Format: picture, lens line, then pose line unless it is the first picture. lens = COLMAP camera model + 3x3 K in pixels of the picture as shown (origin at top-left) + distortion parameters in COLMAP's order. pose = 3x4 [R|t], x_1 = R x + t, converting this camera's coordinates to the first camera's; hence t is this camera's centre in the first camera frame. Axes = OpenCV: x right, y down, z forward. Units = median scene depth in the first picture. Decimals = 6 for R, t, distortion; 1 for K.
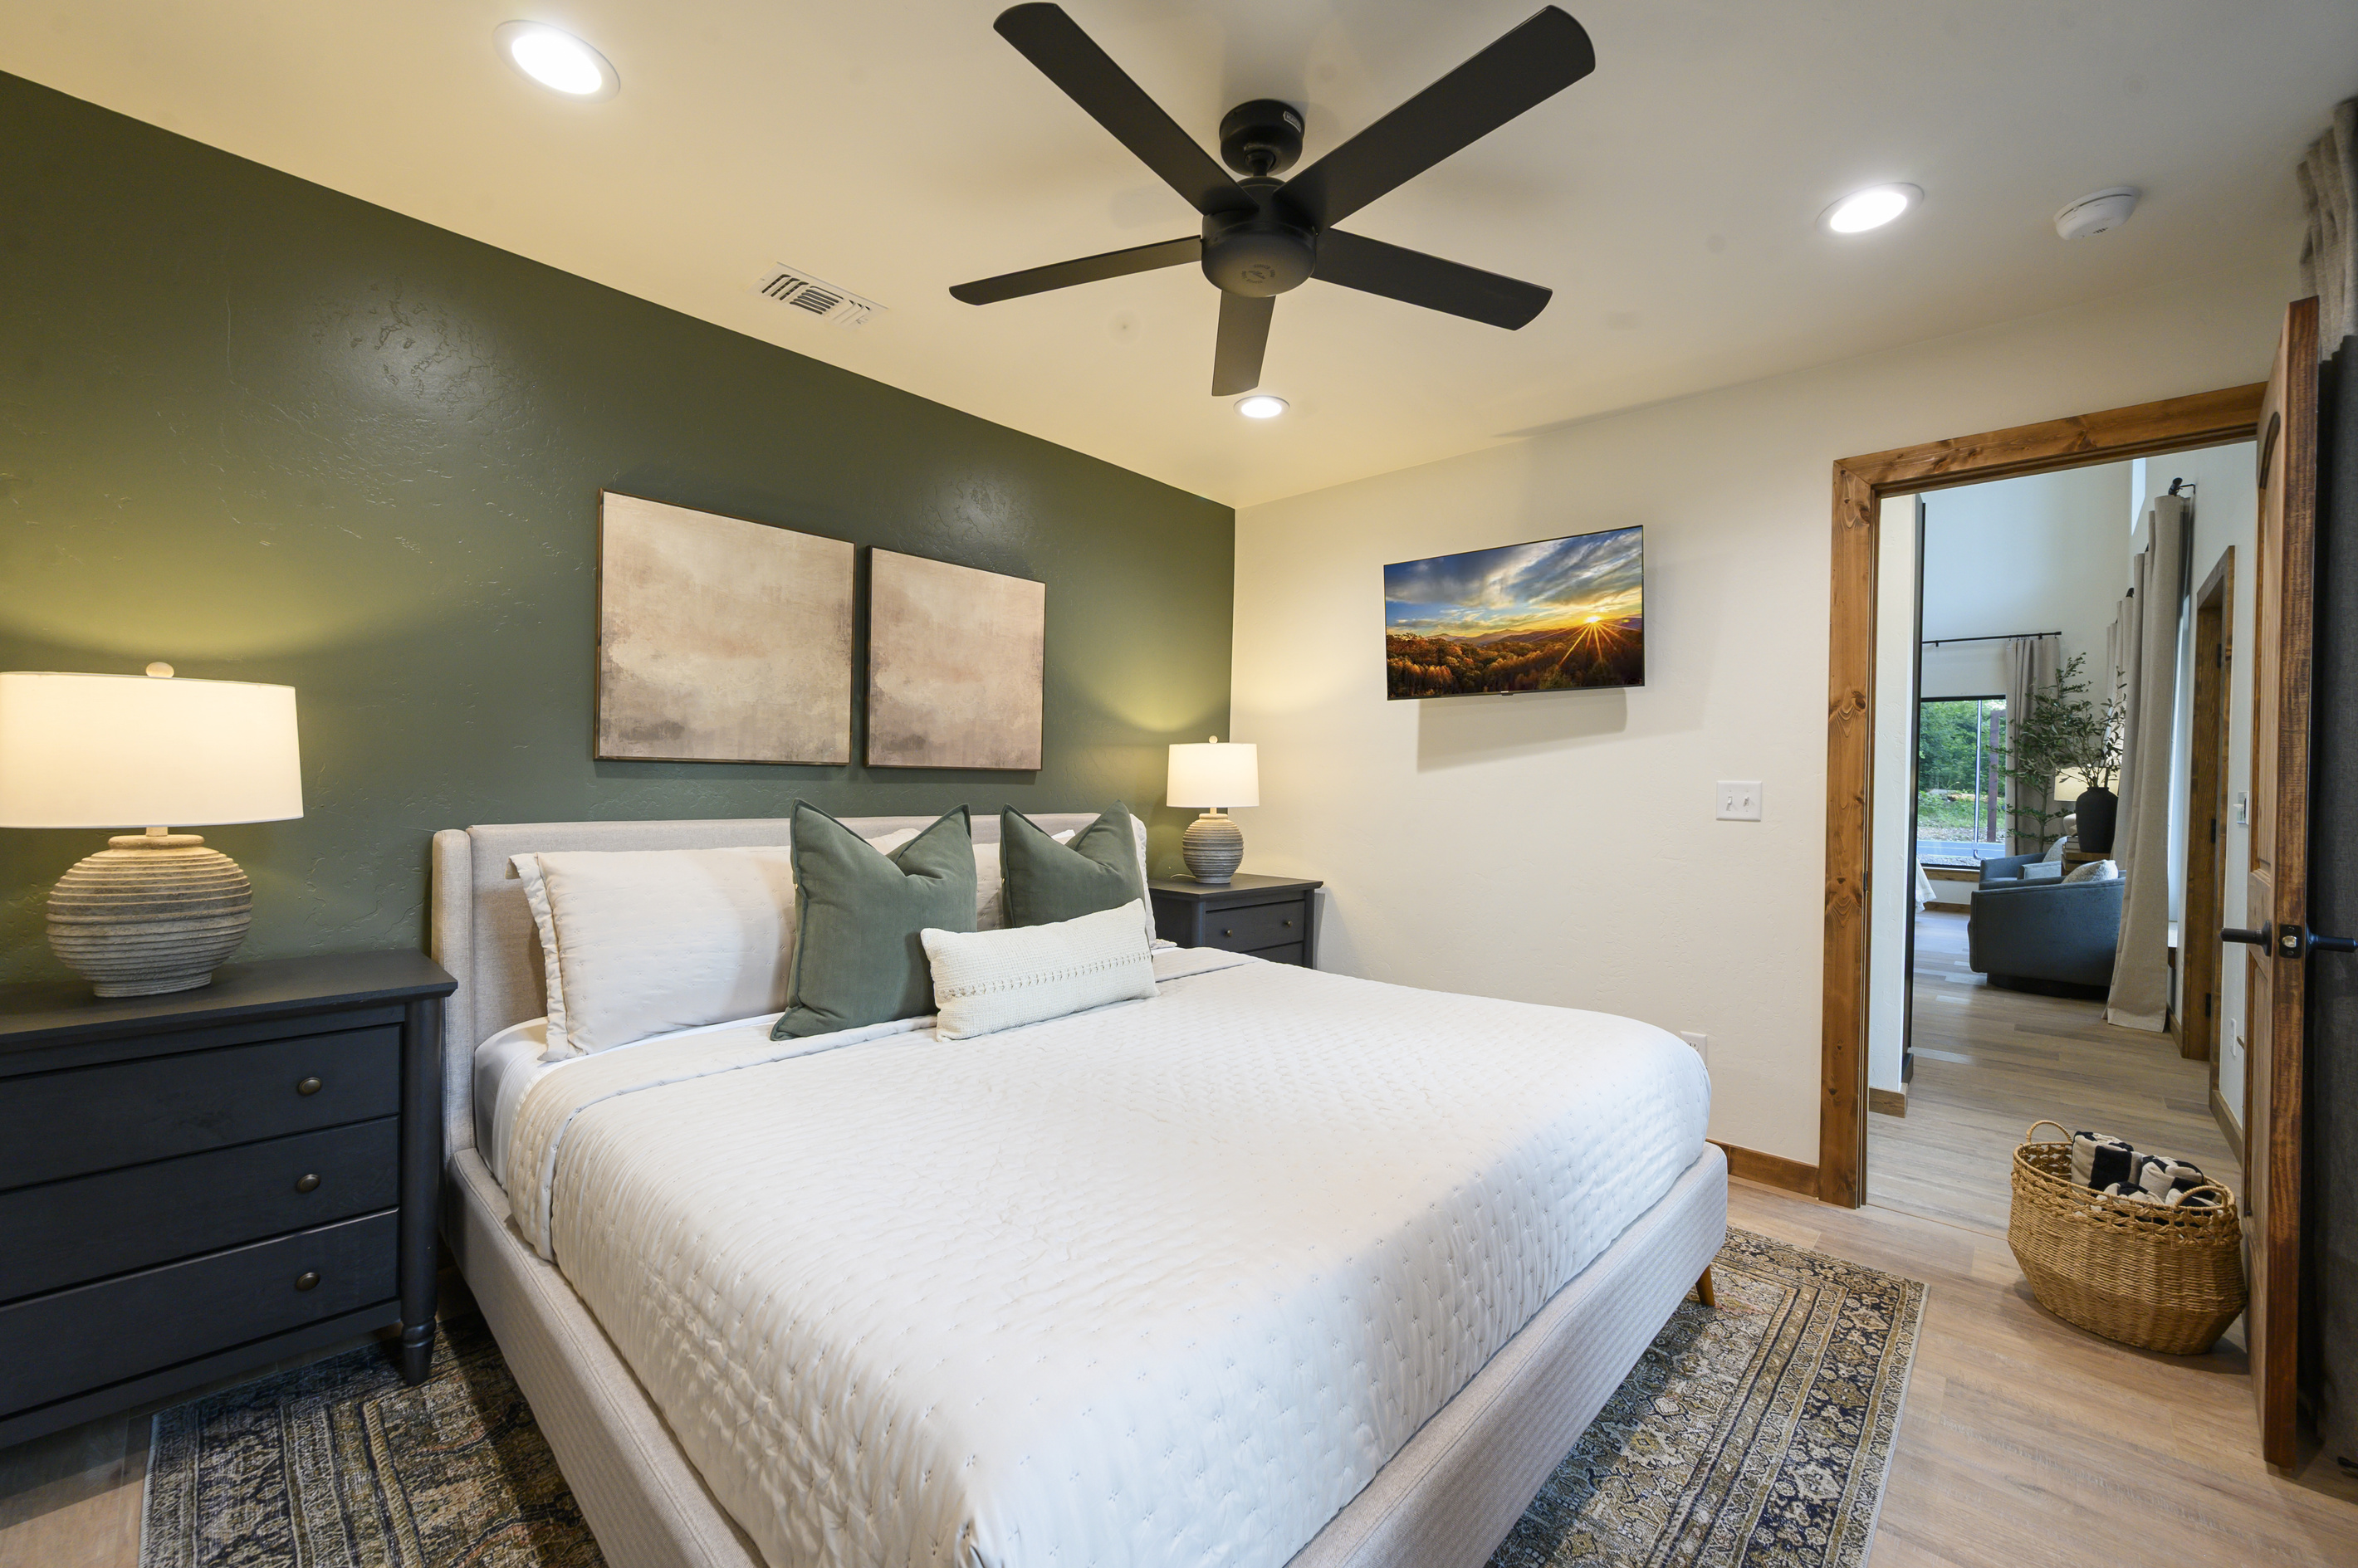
lens RADIAL K [[932.4, 0, 1208.3], [0, 932.4, 789.8], [0, 0, 1]] dist [0.002926, -0.001543]
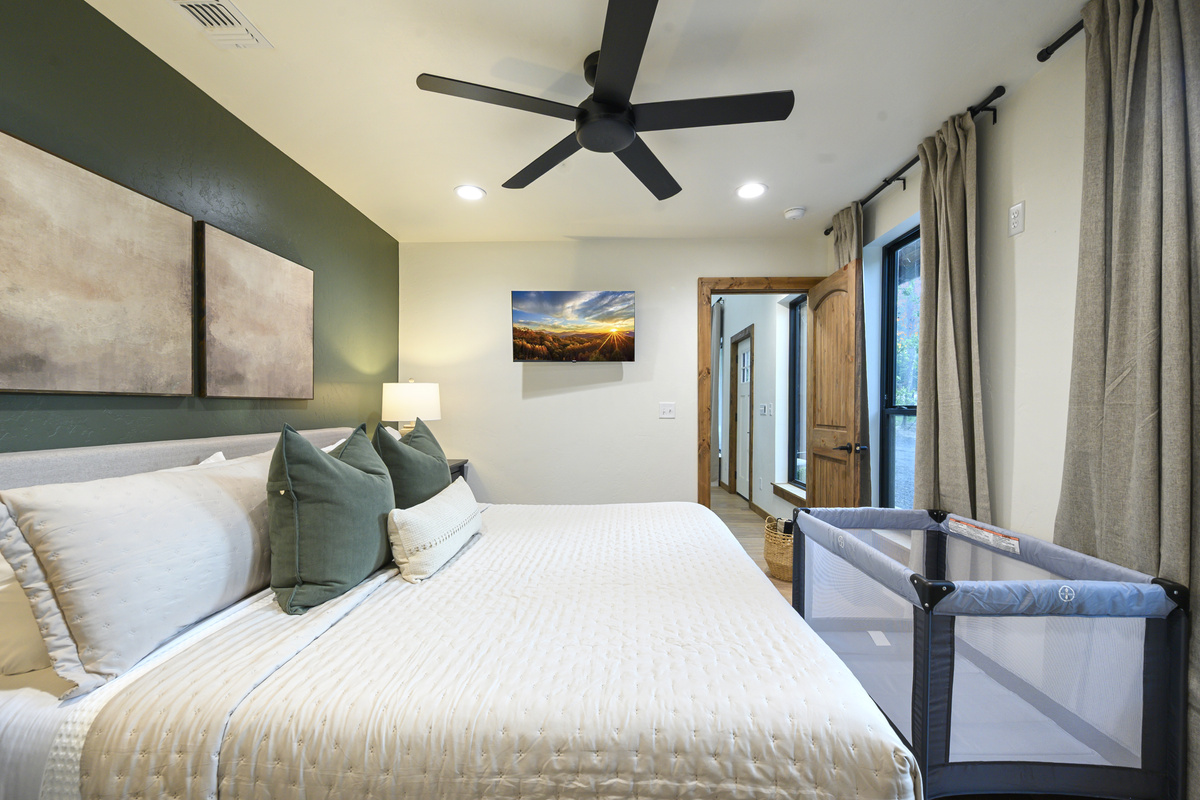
lens RADIAL K [[478.4, 0, 603.7], [0, 478.4, 417.8], [0, 0, 1]] dist [-0.001148, 0.000429]
pose [[0.756993, -0.030915, 0.652691, -0.371580], [0.015166, 0.999442, 0.029749, -0.008032], [-0.653247, -0.012621, 0.757040, 0.153929]]
